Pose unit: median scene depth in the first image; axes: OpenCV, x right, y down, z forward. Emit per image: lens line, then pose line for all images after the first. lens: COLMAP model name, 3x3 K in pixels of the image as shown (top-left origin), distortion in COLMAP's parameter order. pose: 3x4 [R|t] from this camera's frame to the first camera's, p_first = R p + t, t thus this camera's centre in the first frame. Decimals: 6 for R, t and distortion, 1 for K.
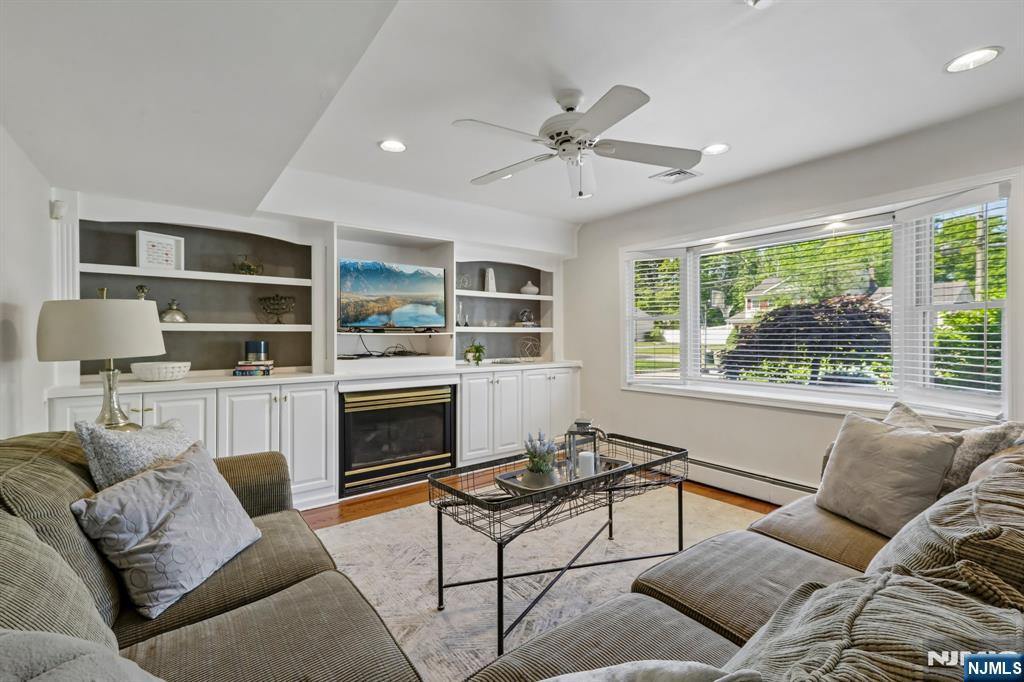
lens RADIAL K [[466.3, 0, 511.8], [0, 466.3, 337.4], [0, 0, 1]] dist [0.021064, 0.000562]
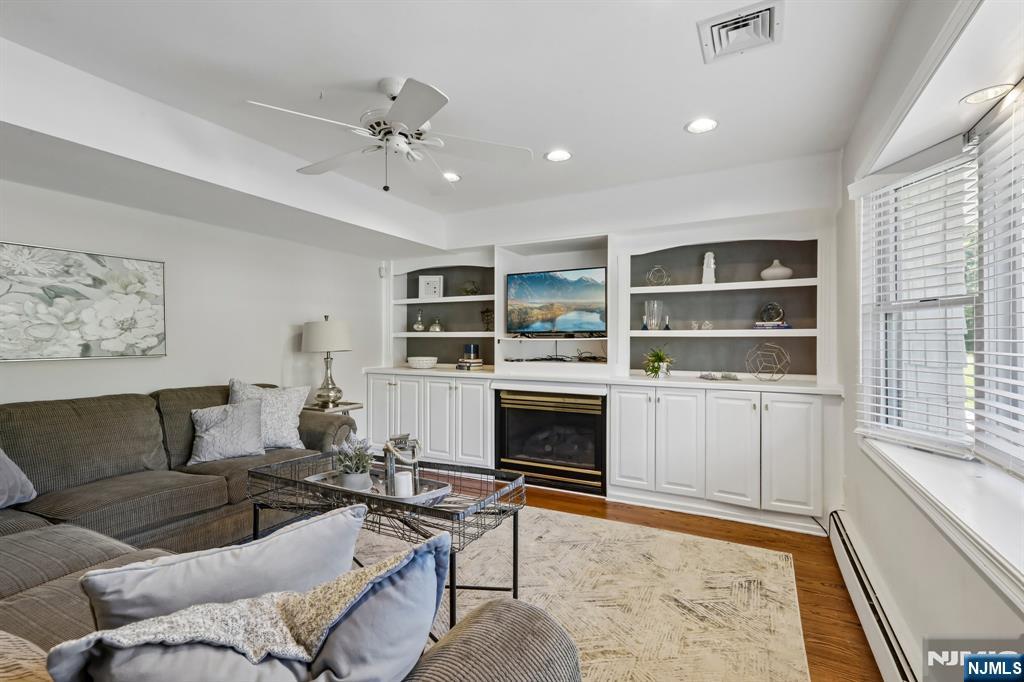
lens RADIAL K [[466.3, 0, 511.8], [0, 466.3, 337.4], [0, 0, 1]] dist [0.021064, 0.000562]
pose [[0.415074, -0.003291, -0.909782, 0.637560], [-0.007084, 0.999951, -0.006849, -0.003301], [0.909760, 0.009288, 0.415030, 0.488803]]
